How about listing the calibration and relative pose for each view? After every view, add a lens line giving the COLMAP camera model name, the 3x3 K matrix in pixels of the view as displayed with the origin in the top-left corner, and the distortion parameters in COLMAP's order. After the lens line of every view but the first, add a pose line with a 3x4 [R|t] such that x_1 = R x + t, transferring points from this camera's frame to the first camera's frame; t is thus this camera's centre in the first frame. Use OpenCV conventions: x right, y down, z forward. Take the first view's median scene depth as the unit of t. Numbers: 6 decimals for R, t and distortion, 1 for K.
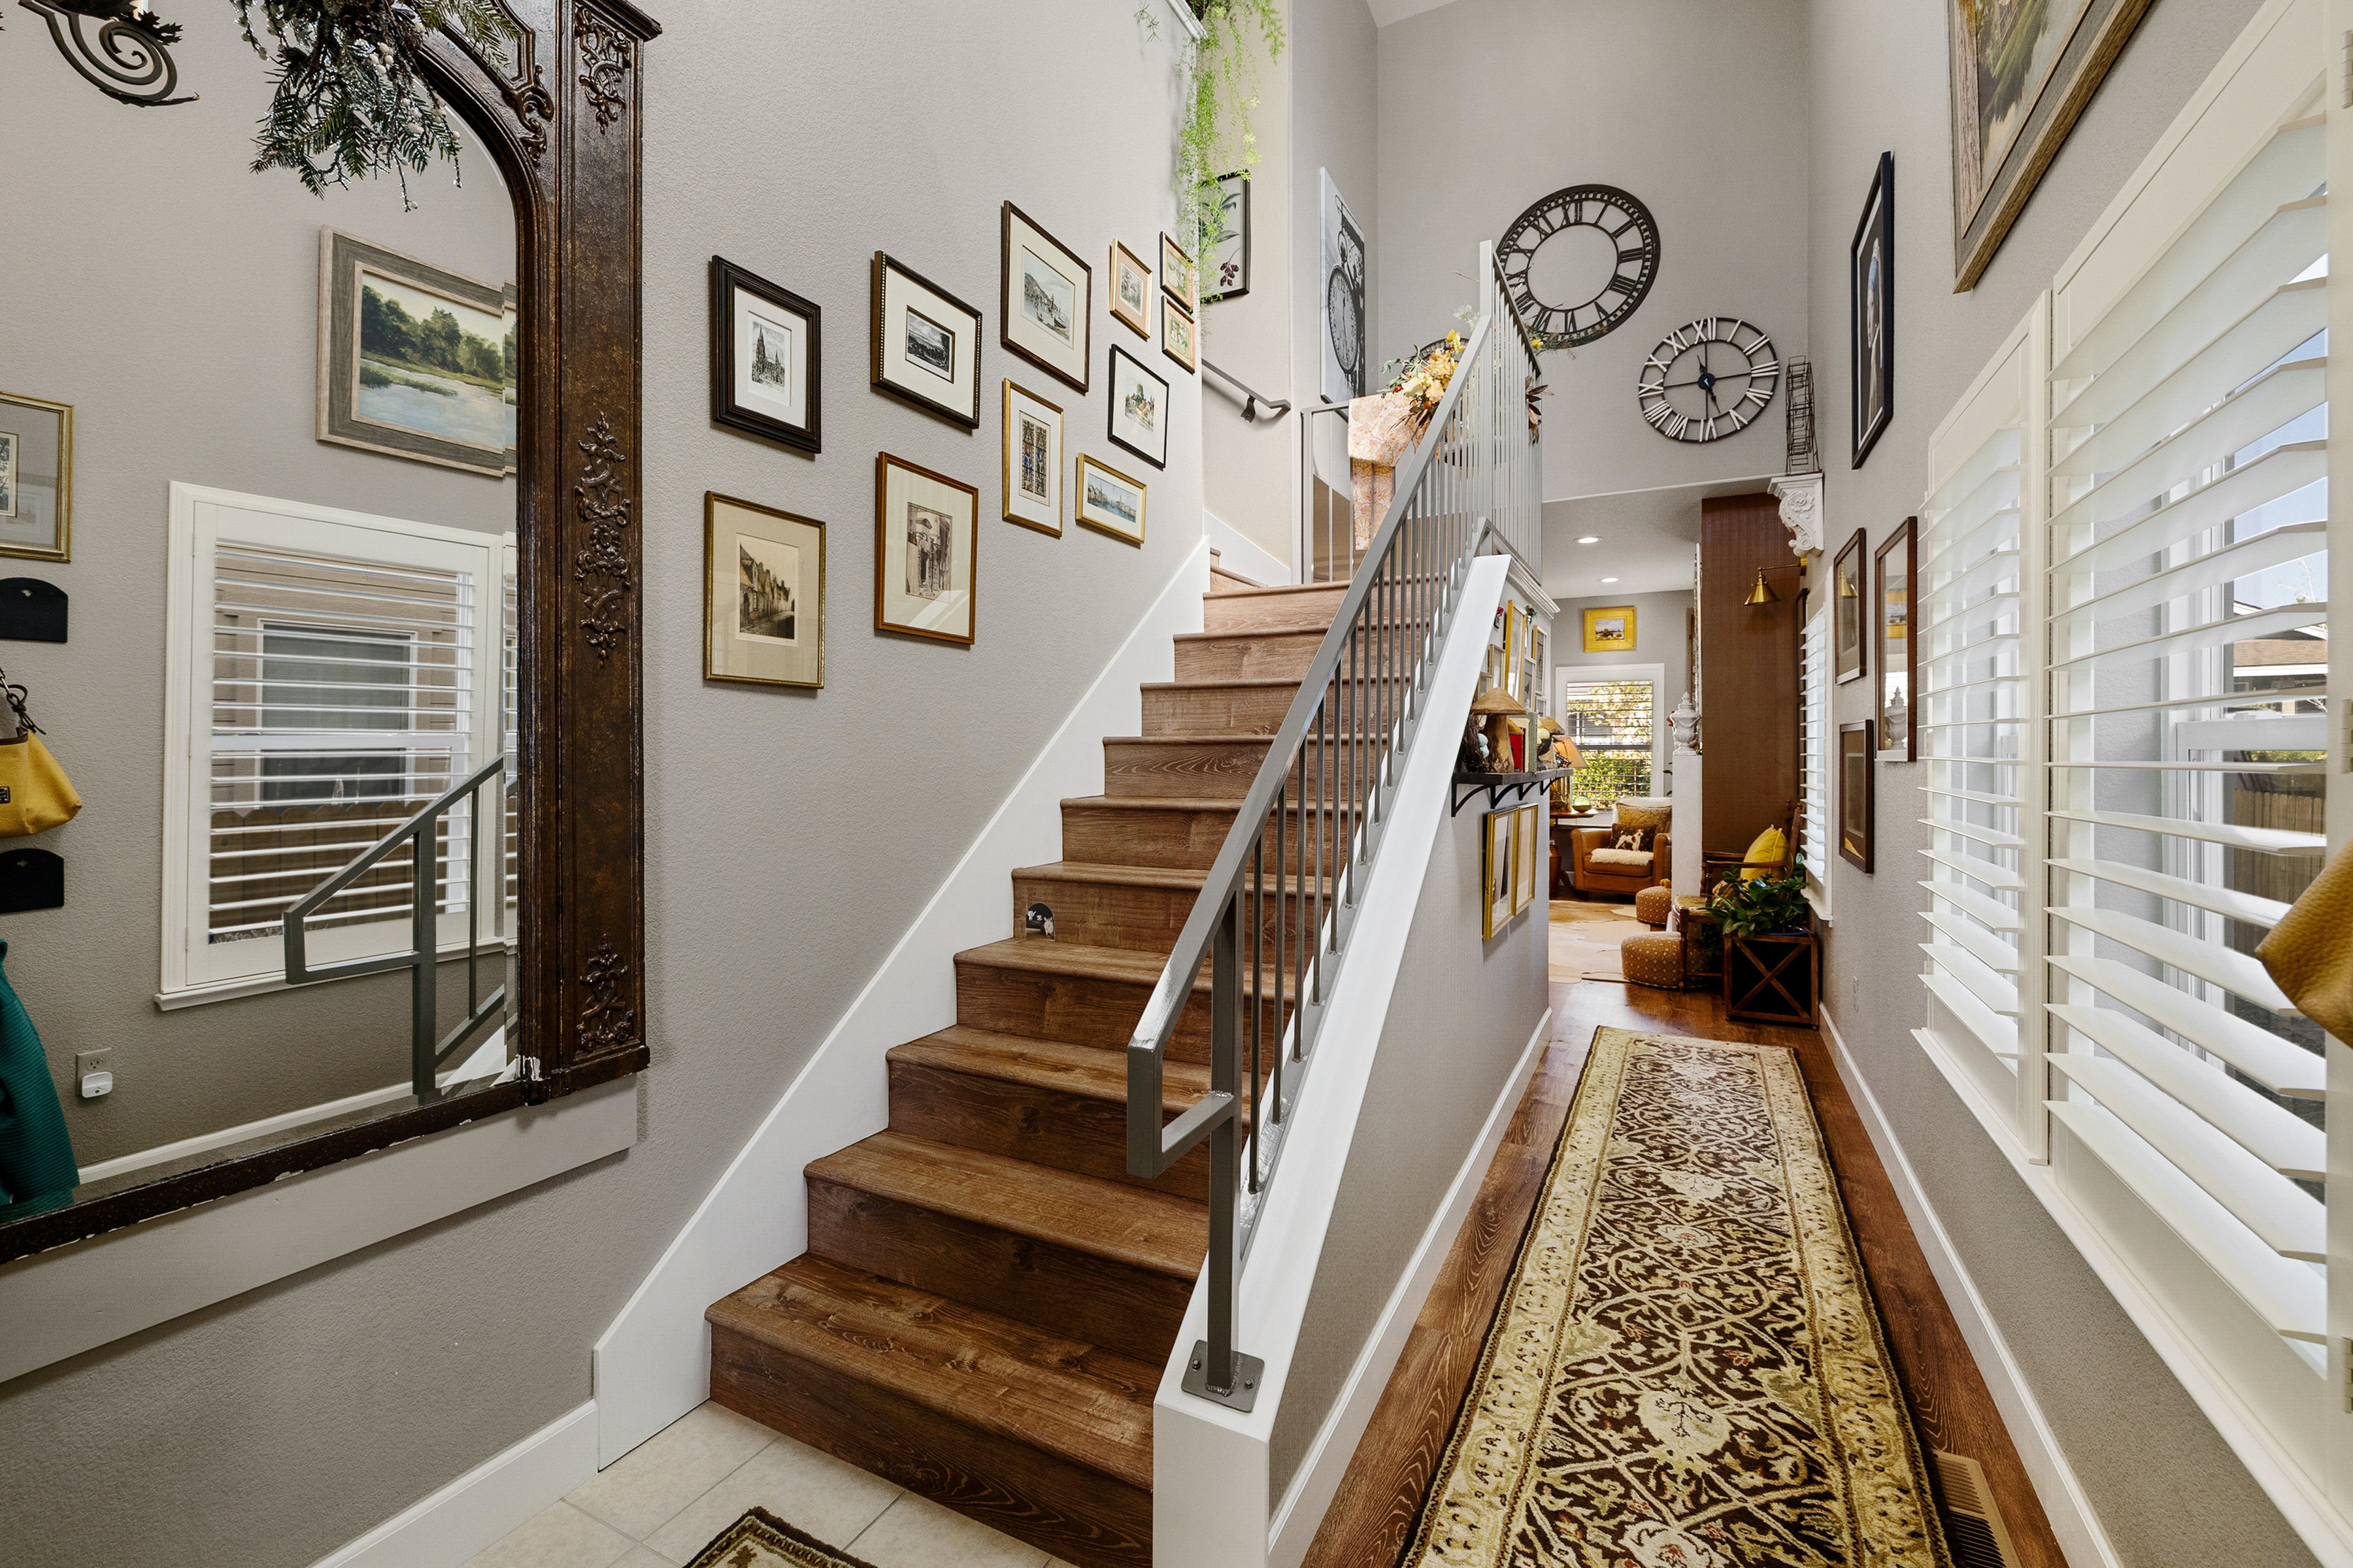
lens RADIAL K [[1001.7, 0, 1166.9], [0, 1001.7, 739.0], [0, 0, 1]] dist [-0.000021, 0.000114]
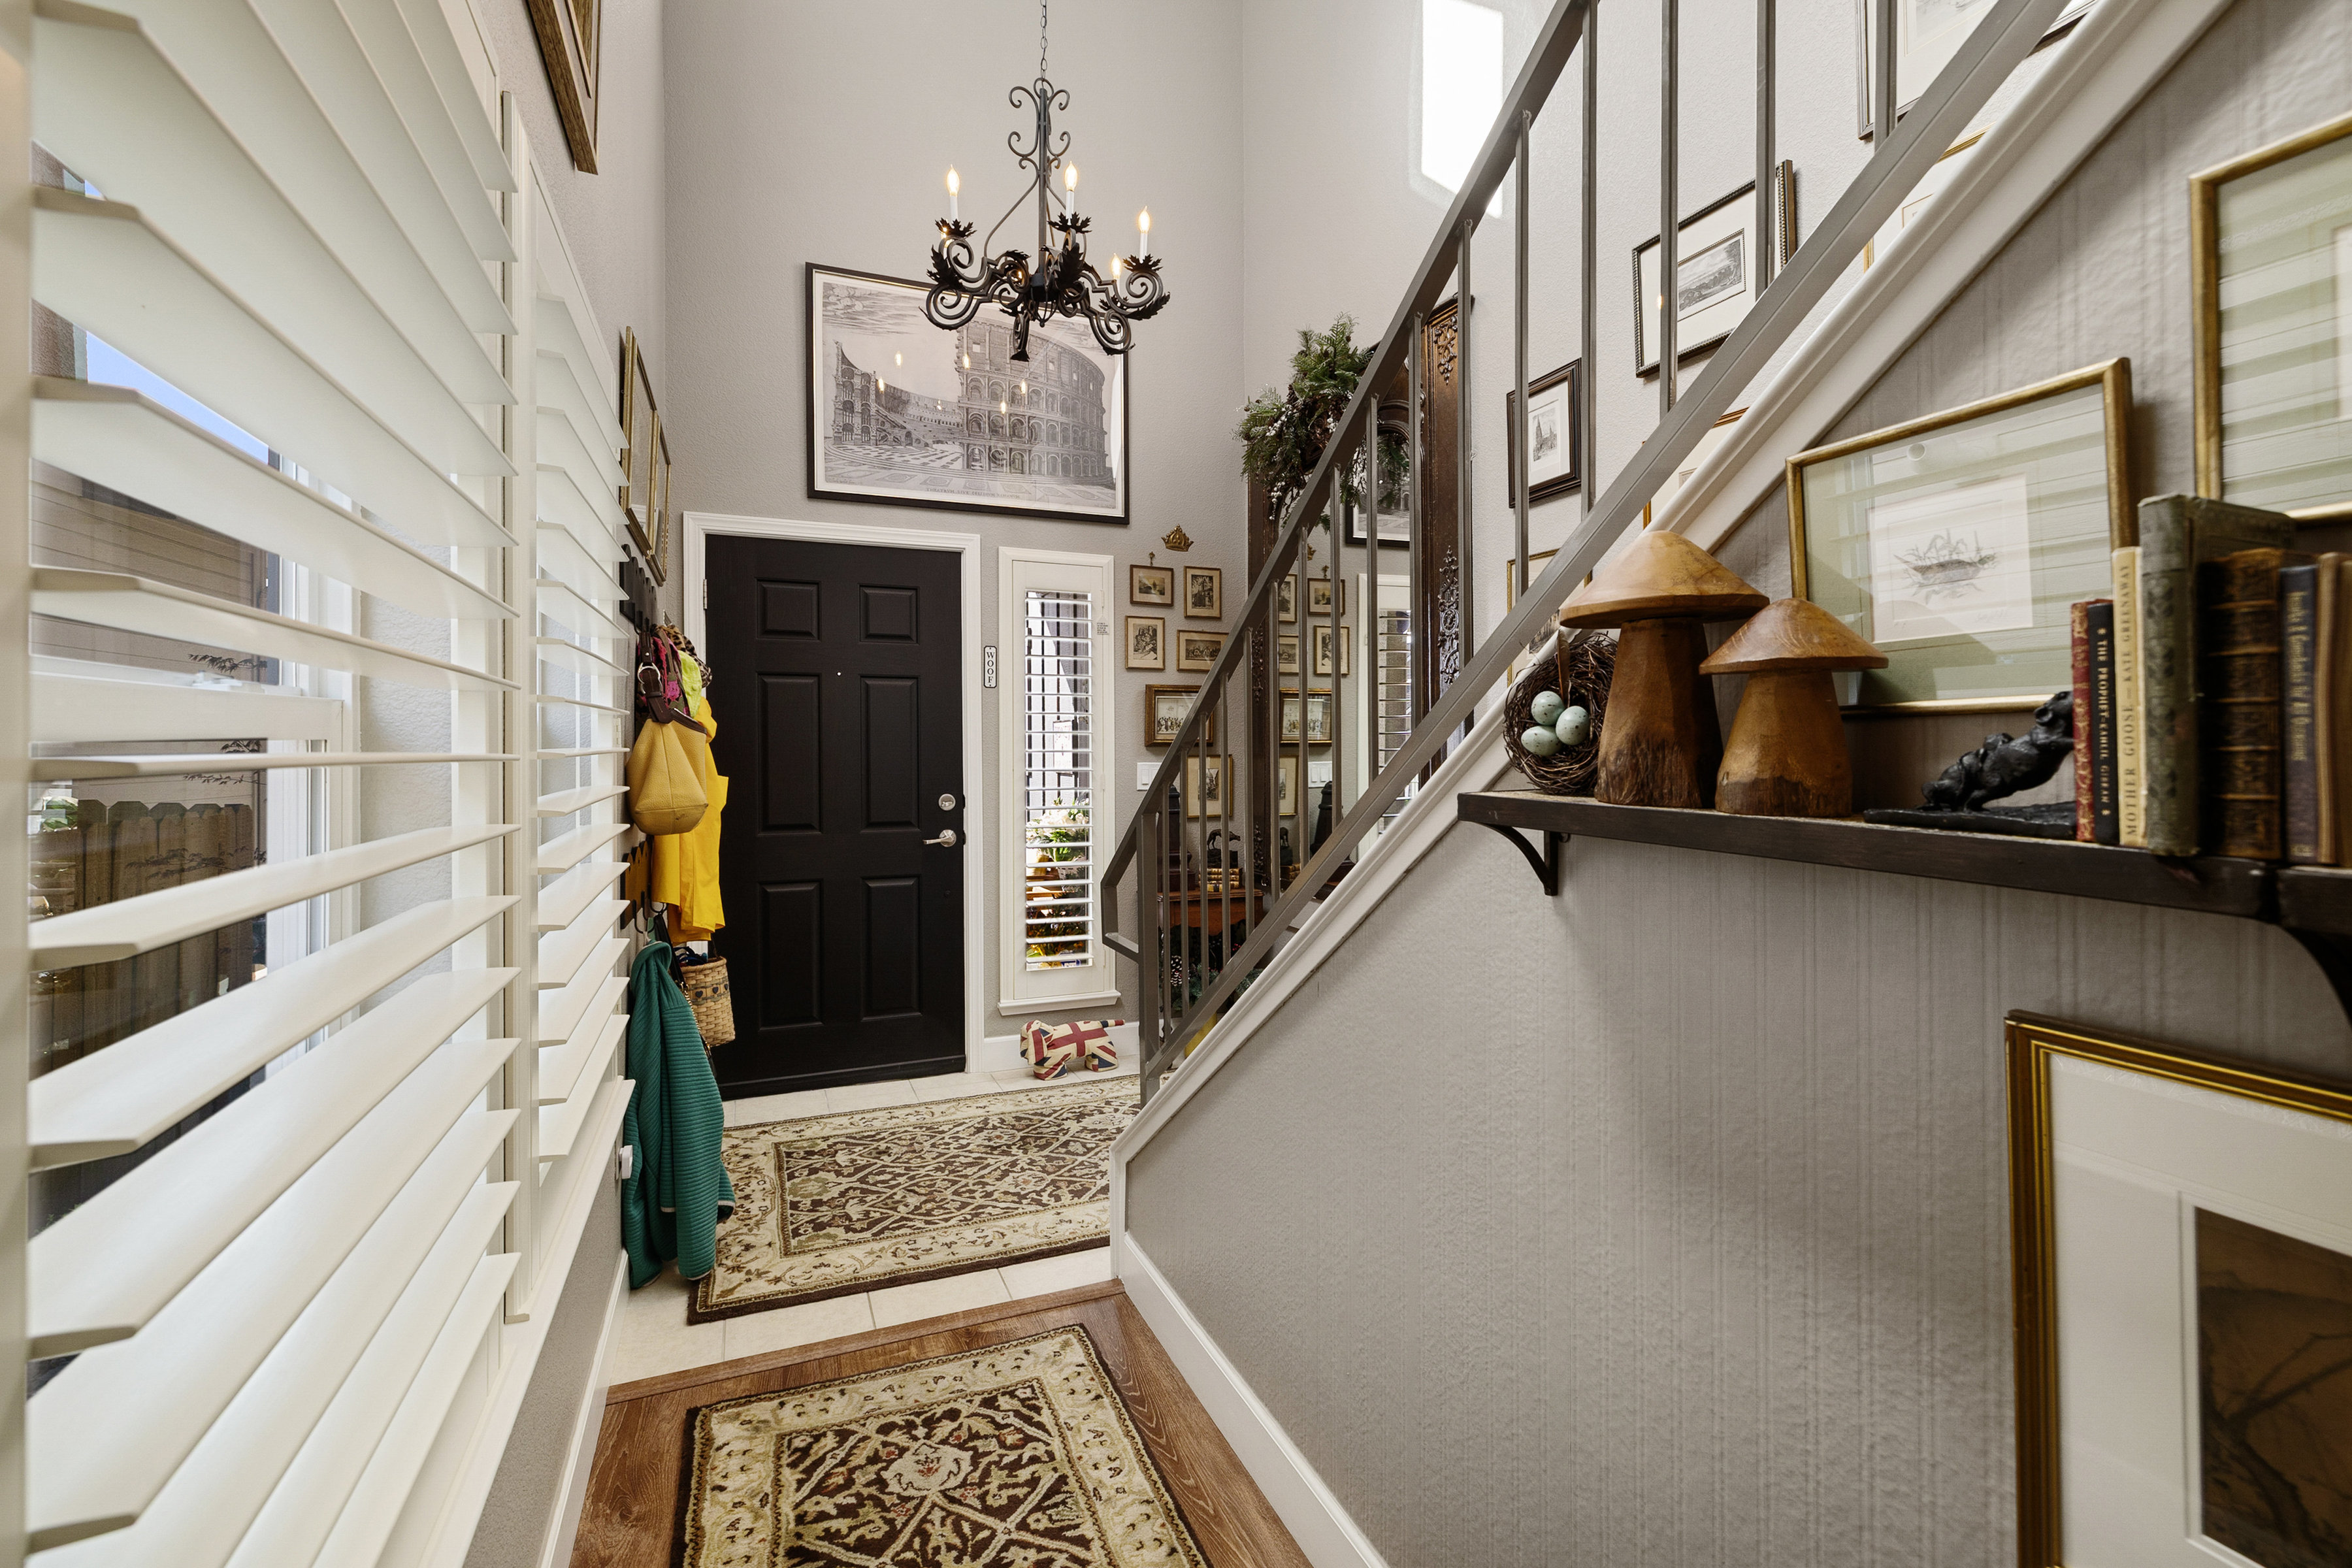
lens RADIAL K [[1001.3, 0, 1156.1], [0, 1001.3, 736.3], [0, 0, 1]] dist [-0.000021, 0.000114]
pose [[-0.649686, -0.005315, -0.760184, 1.104753], [0.006842, 0.999894, -0.012840, 0.021205], [0.760172, -0.013543, -0.649581, 1.786333]]
